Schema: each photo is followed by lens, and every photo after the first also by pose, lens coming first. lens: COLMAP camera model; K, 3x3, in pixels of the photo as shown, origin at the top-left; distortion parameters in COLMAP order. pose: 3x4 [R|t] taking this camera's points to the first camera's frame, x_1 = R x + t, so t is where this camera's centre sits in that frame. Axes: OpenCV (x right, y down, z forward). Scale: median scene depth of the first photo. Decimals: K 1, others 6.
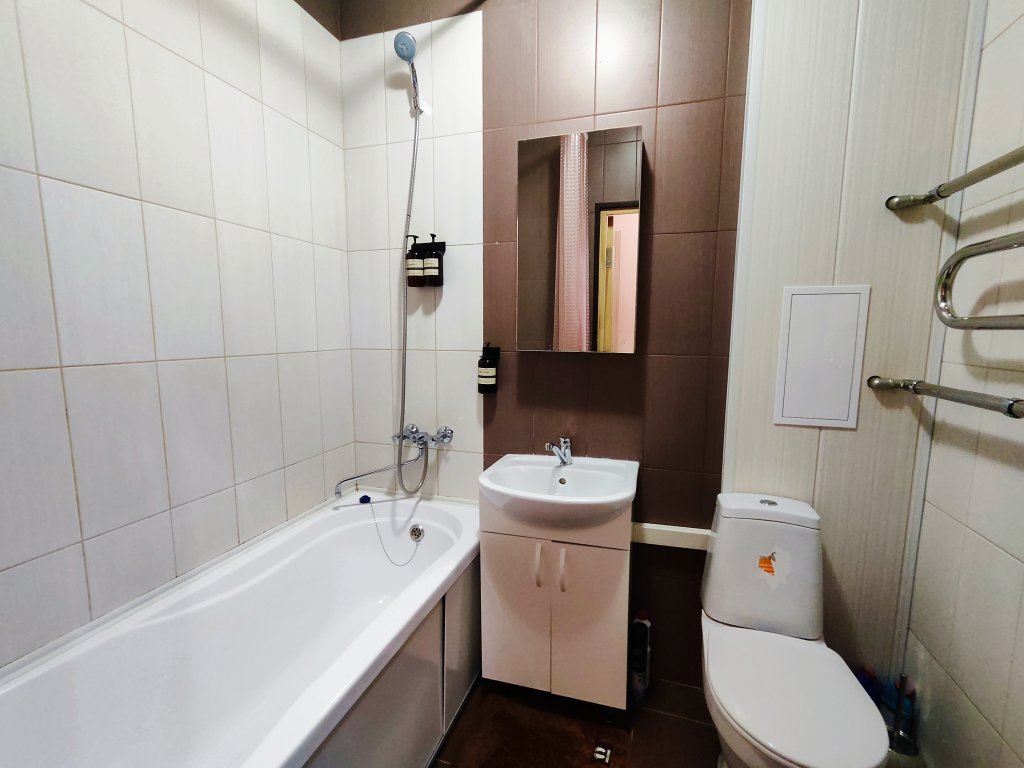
lens RADIAL K [[467.6, 0, 509.6], [0, 467.6, 387.5], [0, 0, 1]] dist [-0.018881, 0.016576]
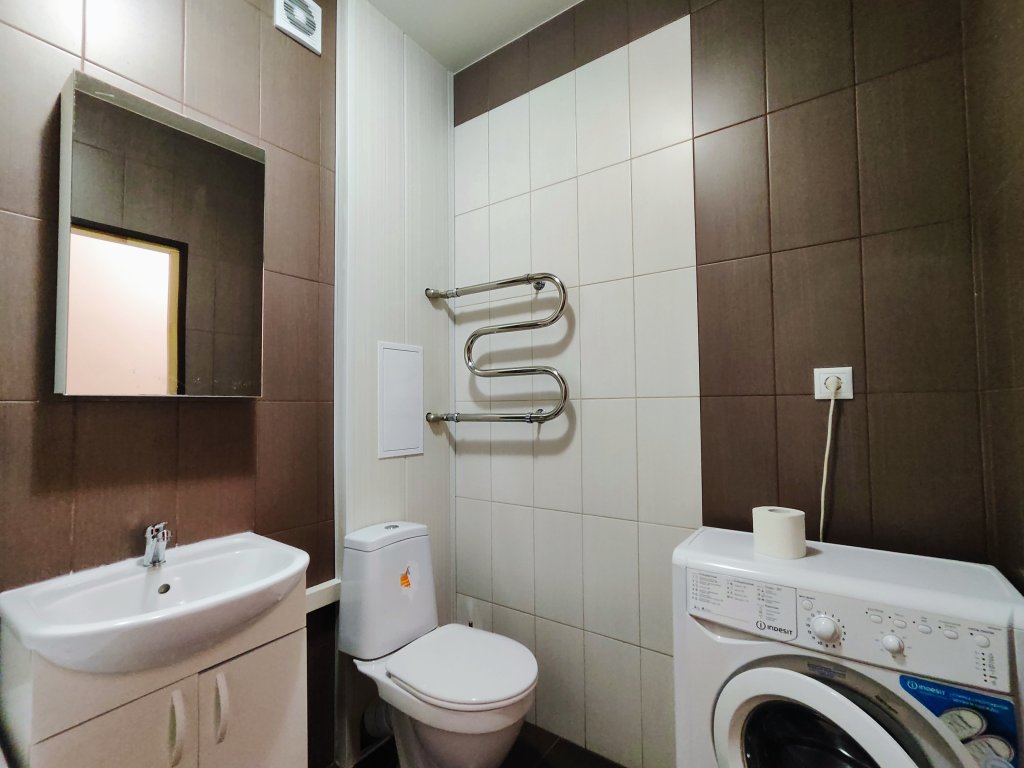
lens RADIAL K [[467.6, 0, 509.6], [0, 467.6, 387.5], [0, 0, 1]] dist [-0.018881, 0.016576]
pose [[0.314734, 0.027961, 0.948768, -0.451796], [0.130486, 0.988801, -0.072427, 0.032870], [-0.940168, 0.146596, 0.307561, 0.343758]]
